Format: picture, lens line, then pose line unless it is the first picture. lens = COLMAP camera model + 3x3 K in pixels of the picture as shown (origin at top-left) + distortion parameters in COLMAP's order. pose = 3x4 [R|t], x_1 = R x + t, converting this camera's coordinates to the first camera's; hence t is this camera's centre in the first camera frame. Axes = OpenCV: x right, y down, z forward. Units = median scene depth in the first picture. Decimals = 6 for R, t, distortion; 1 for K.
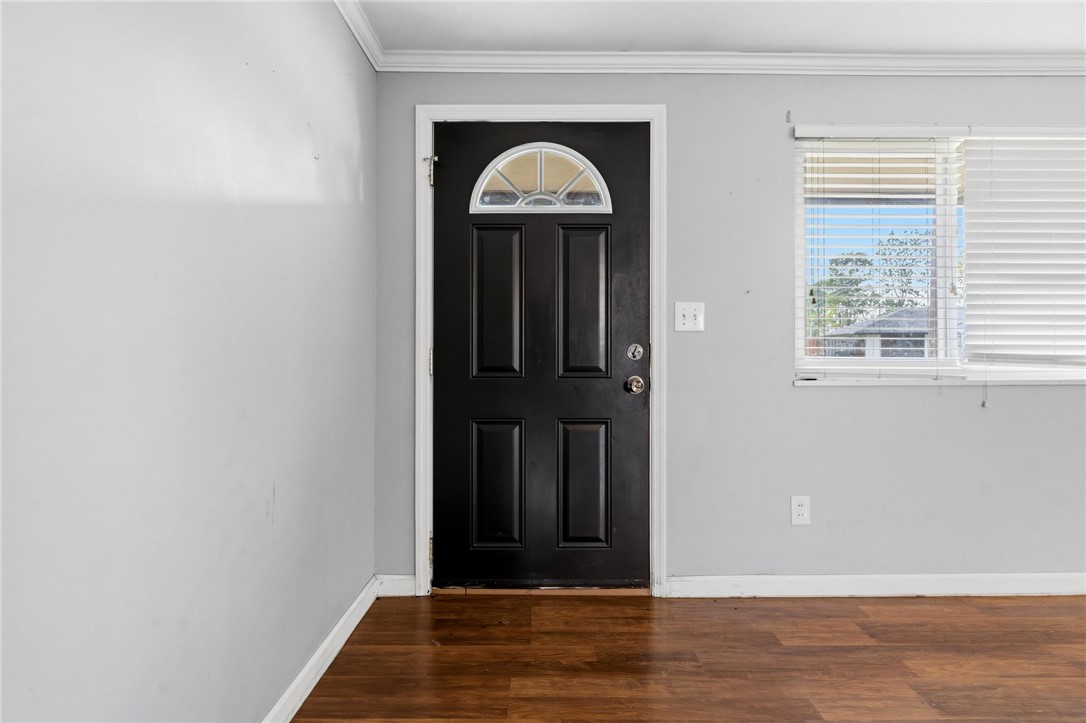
lens RADIAL K [[581.5, 0, 545.1], [0, 581.5, 347.4], [0, 0, 1]] dist [-0.004464, -0.000894]
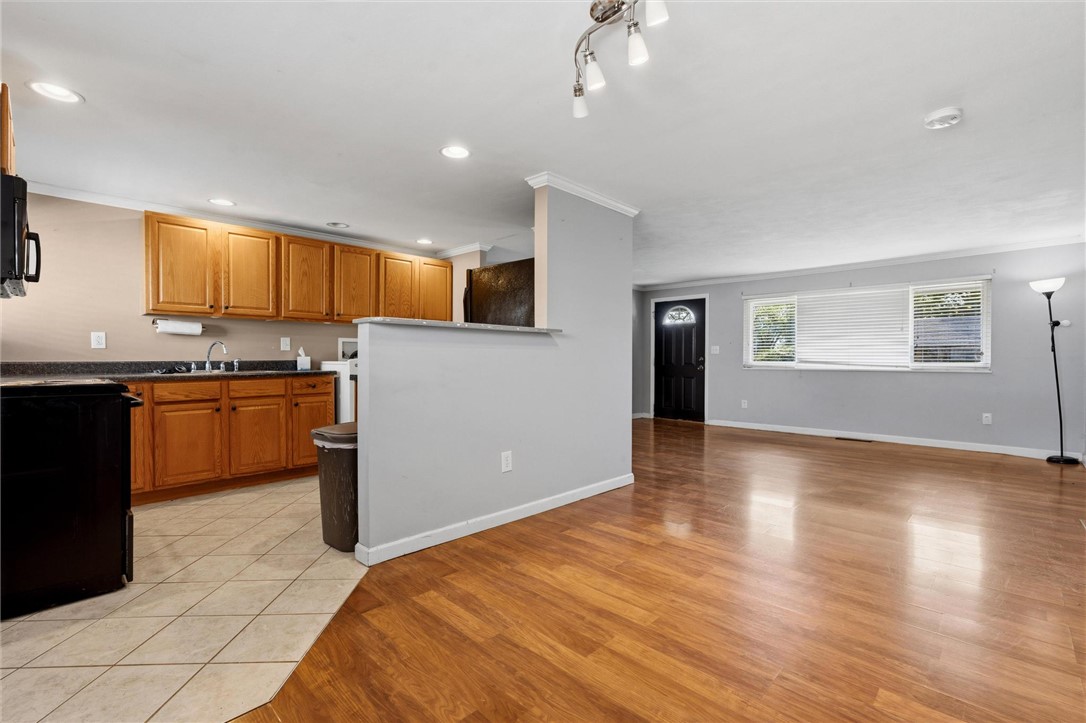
lens RADIAL K [[494.7, 0, 546.6], [0, 494.7, 358.2], [0, 0, 1]] dist [-0.004847, 0.001064]
pose [[0.721618, 0.004740, -0.692275, 1.655694], [-0.001600, 0.999985, 0.005179, -0.014830], [0.692289, -0.002630, 0.721615, -2.015816]]
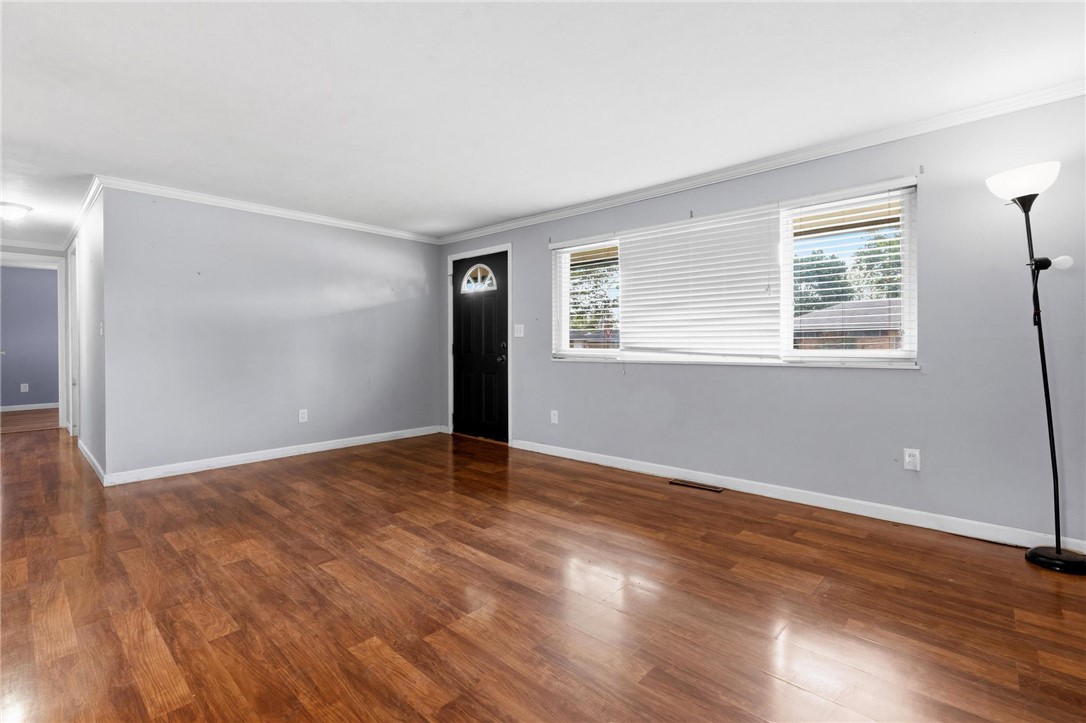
lens RADIAL K [[500.1, 0, 543.6], [0, 500.1, 343.0], [0, 0, 1]] dist [-0.006440, 0.000723]
pose [[0.731596, -0.001612, -0.681737, 1.714940], [0.003183, 0.999994, 0.001052, -0.004814], [0.681731, -0.002940, 0.731597, -0.423692]]
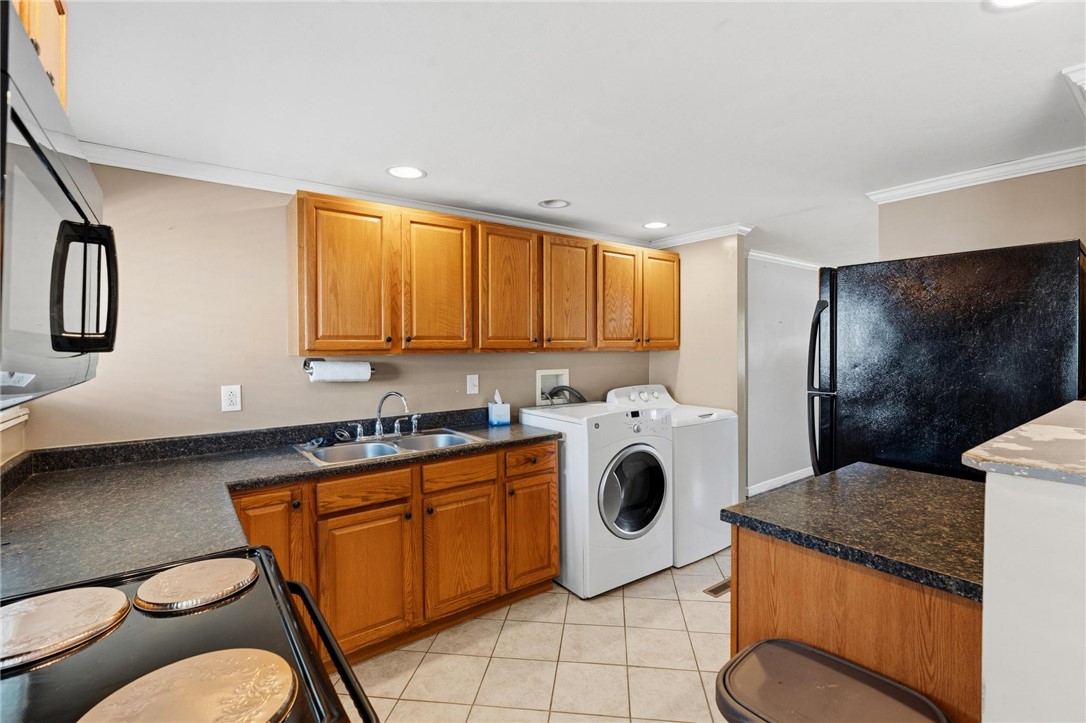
lens RADIAL K [[500.1, 0, 543.6], [0, 500.1, 343.0], [0, 0, 1]] dist [-0.006440, 0.000723]
pose [[0.600351, -0.004588, -0.799723, 0.751004], [0.005997, 0.999981, -0.001235, -0.164858], [0.799714, -0.004054, 0.600368, -1.972033]]
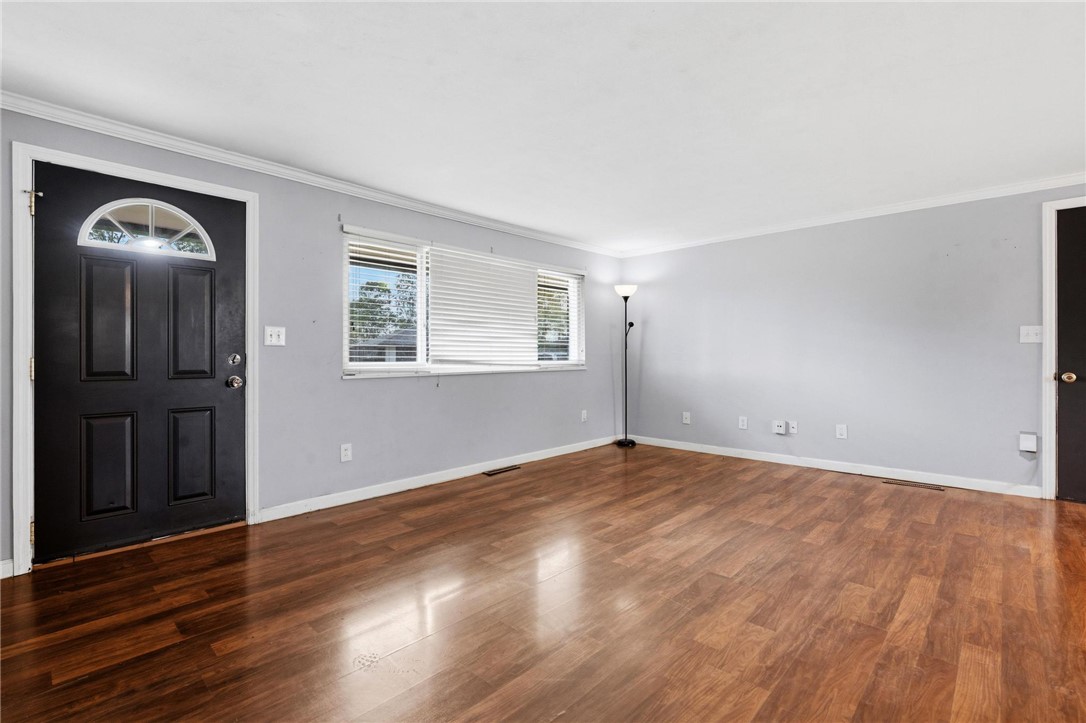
lens RADIAL K [[494.7, 0, 546.6], [0, 494.7, 358.2], [0, 0, 1]] dist [-0.004847, 0.001064]
pose [[0.683316, -0.002634, 0.730118, -0.211288], [-0.002031, 0.999983, 0.005508, -0.003398], [-0.730120, -0.005247, 0.683299, -0.406964]]
